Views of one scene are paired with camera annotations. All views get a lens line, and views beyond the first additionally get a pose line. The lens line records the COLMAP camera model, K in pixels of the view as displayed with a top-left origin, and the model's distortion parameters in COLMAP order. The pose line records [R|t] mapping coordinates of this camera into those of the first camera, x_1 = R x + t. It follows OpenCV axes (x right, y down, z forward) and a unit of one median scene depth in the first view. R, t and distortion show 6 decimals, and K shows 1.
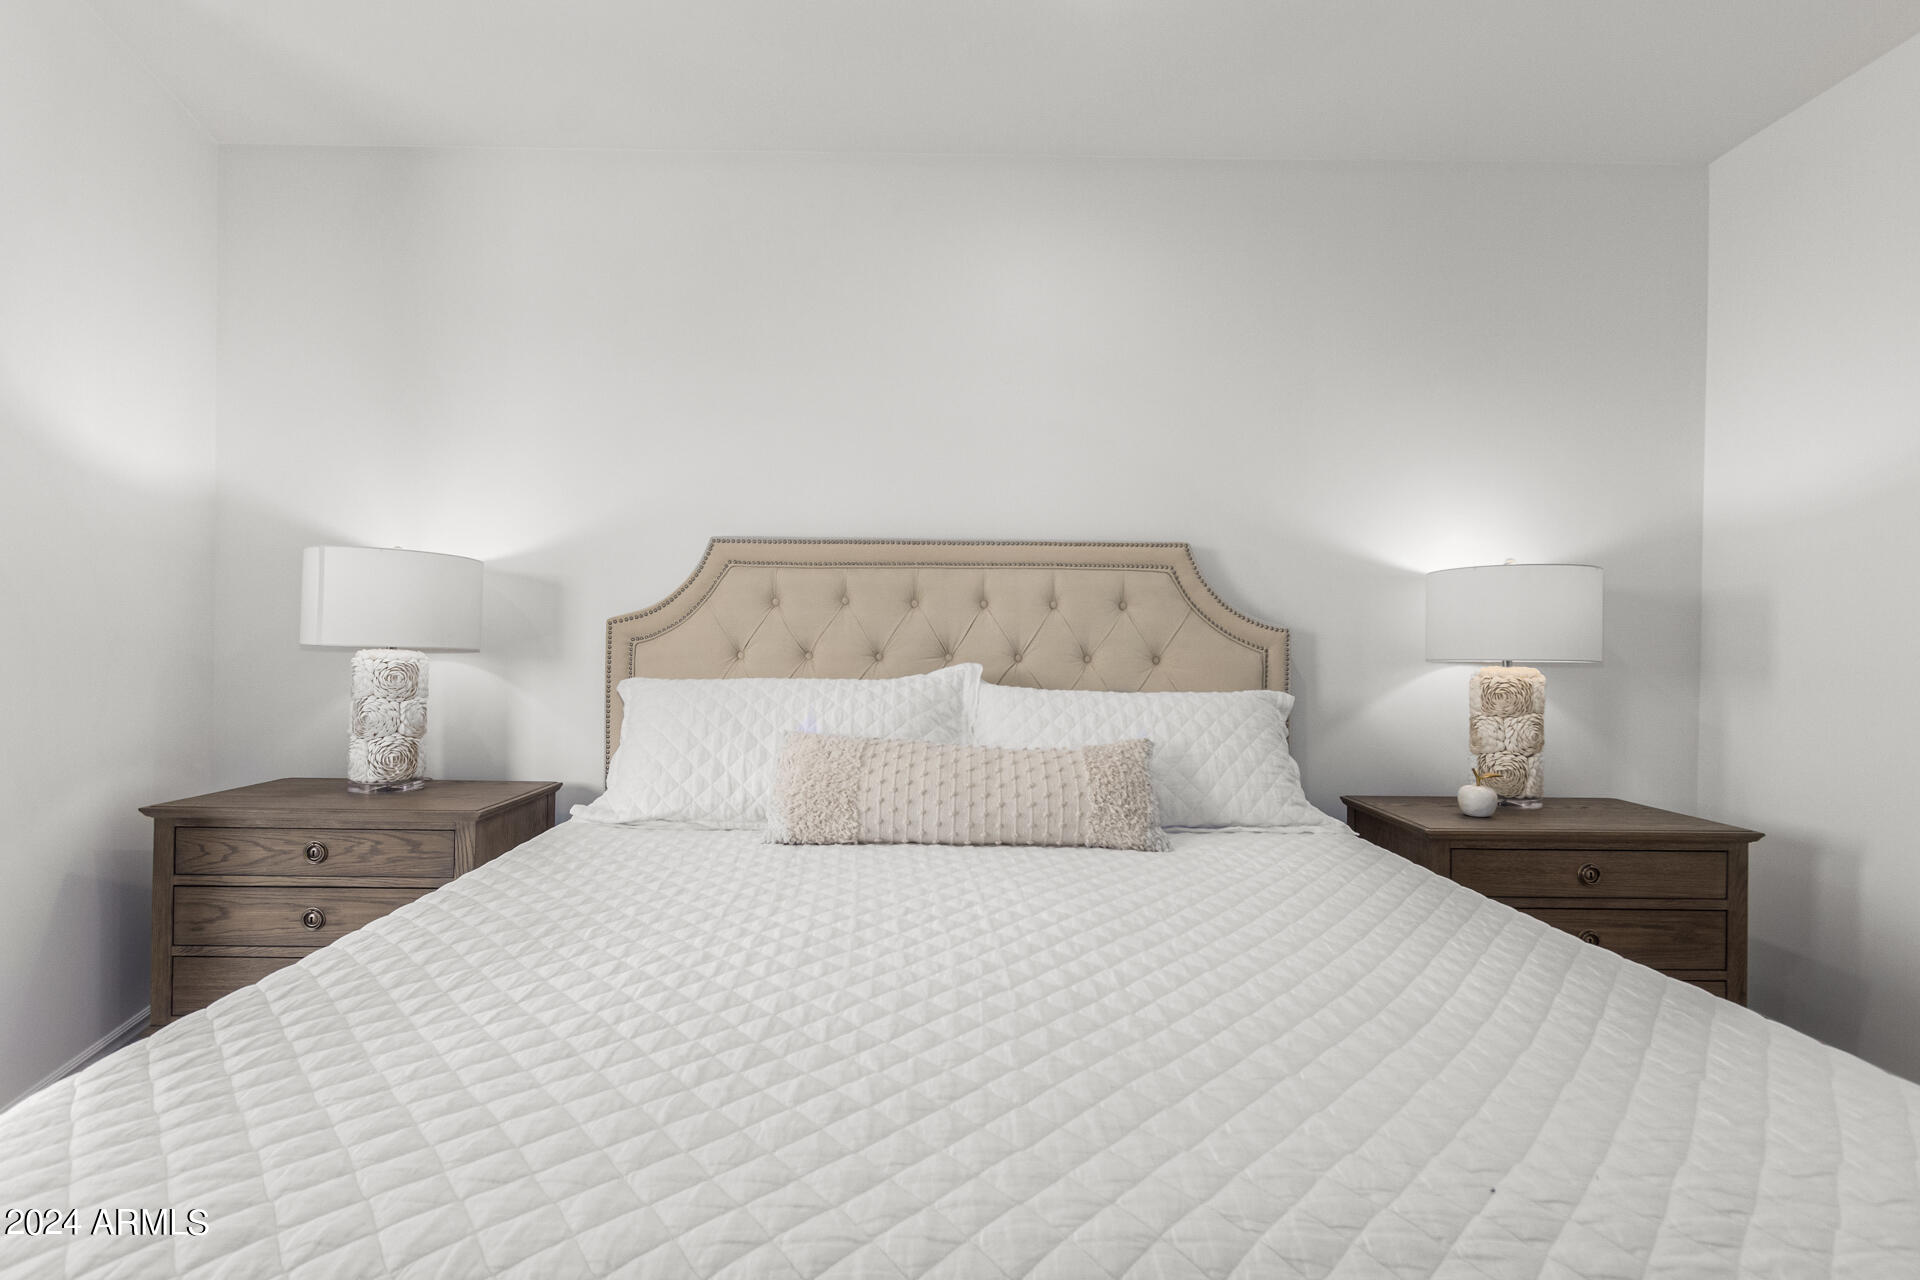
lens RADIAL K [[884.9, 0, 958.1], [0, 884.9, 627.3], [0, 0, 1]] dist [0.006942, -0.004541]
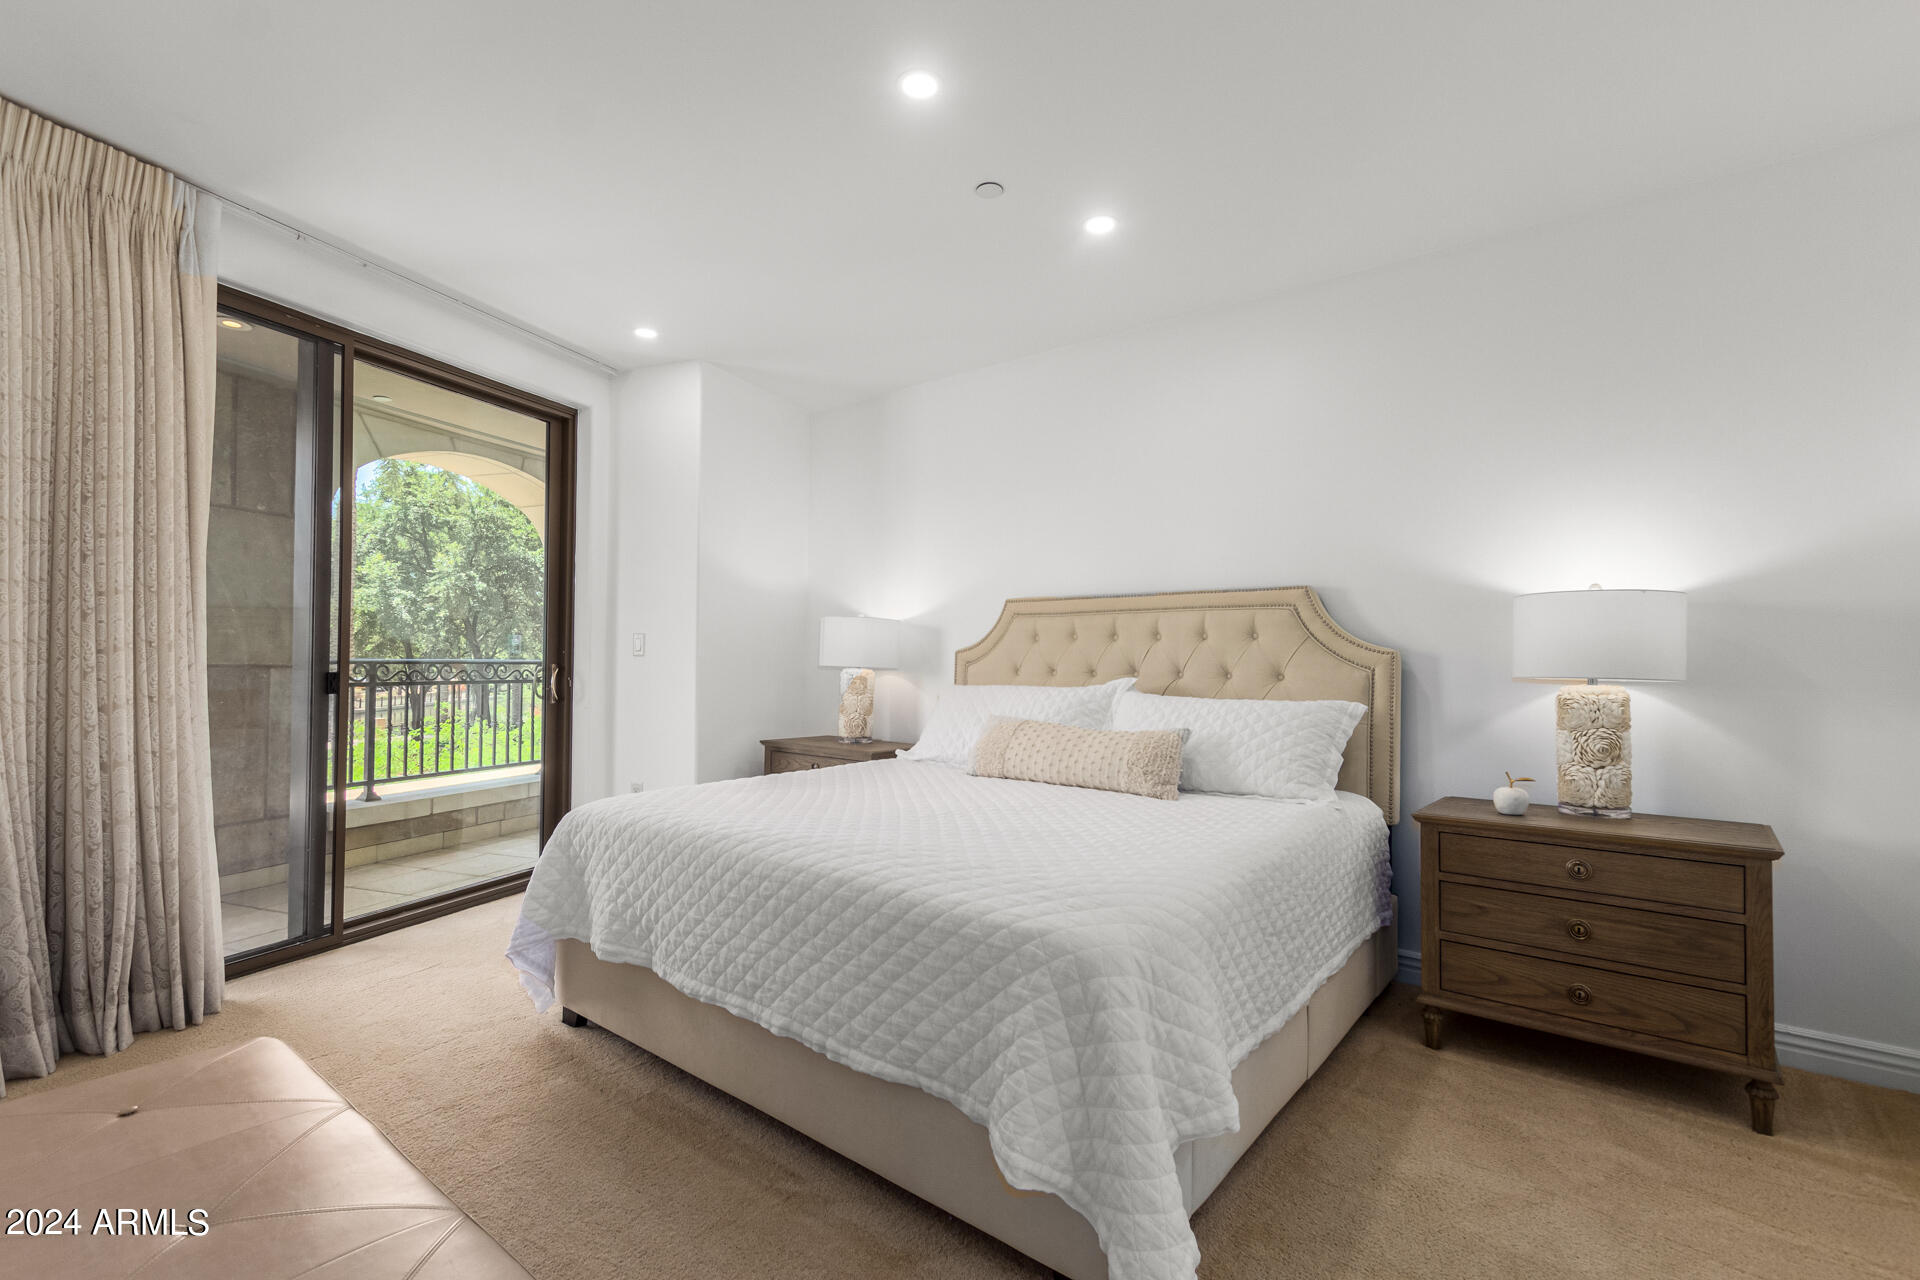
lens RADIAL K [[884.9, 0, 964.1], [0, 884.9, 654.2], [0, 0, 1]] dist [0.006942, -0.004541]
pose [[0.767559, -0.011366, -0.640878, 0.767114], [0.010372, 0.999932, -0.005311, 0.006193], [0.640895, -0.002571, 0.767624, -0.315833]]
